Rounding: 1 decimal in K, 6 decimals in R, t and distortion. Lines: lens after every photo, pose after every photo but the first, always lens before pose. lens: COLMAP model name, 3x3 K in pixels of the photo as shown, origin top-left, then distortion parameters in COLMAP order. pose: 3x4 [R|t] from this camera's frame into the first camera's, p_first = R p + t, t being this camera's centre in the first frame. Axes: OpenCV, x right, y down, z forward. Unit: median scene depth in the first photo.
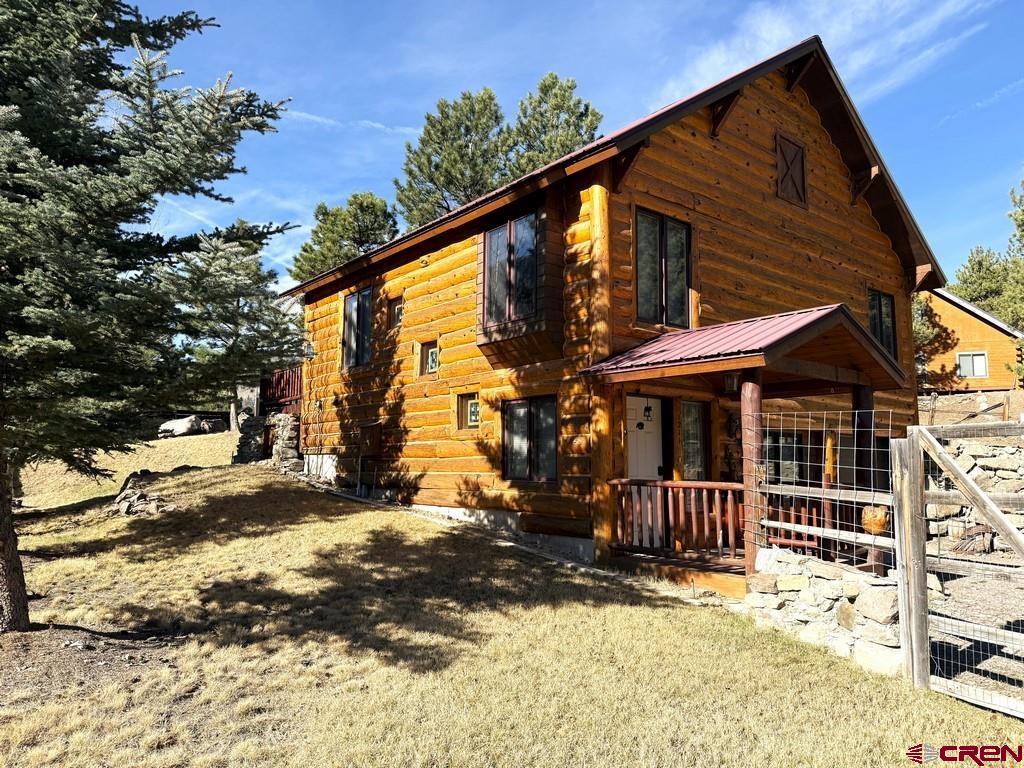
lens RADIAL K [[728.0, 0, 463.3], [0, 728.0, 385.8], [0, 0, 1]] dist [0.000734, -0.058706]
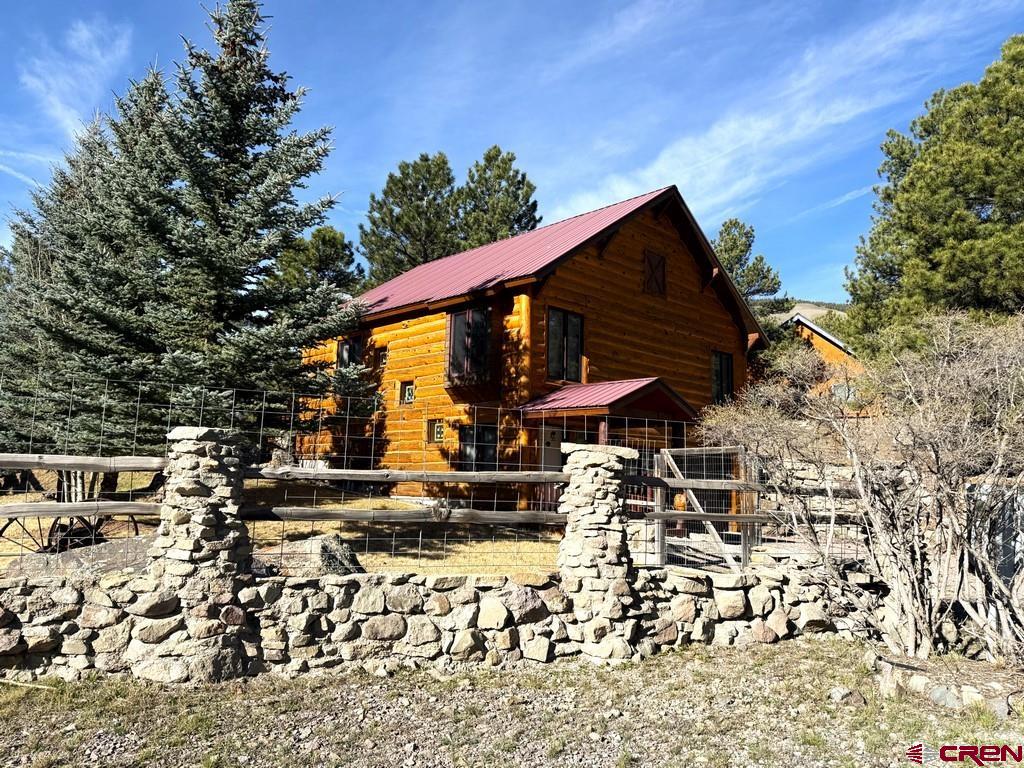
lens RADIAL K [[728.0, 0, 463.3], [0, 728.0, 385.8], [0, 0, 1]] dist [0.000734, -0.058706]
pose [[0.995619, 0.027135, 0.089481, -0.066974], [-0.025868, 0.999548, -0.015290, -0.033368], [-0.089856, 0.012909, 0.995871, -0.446106]]
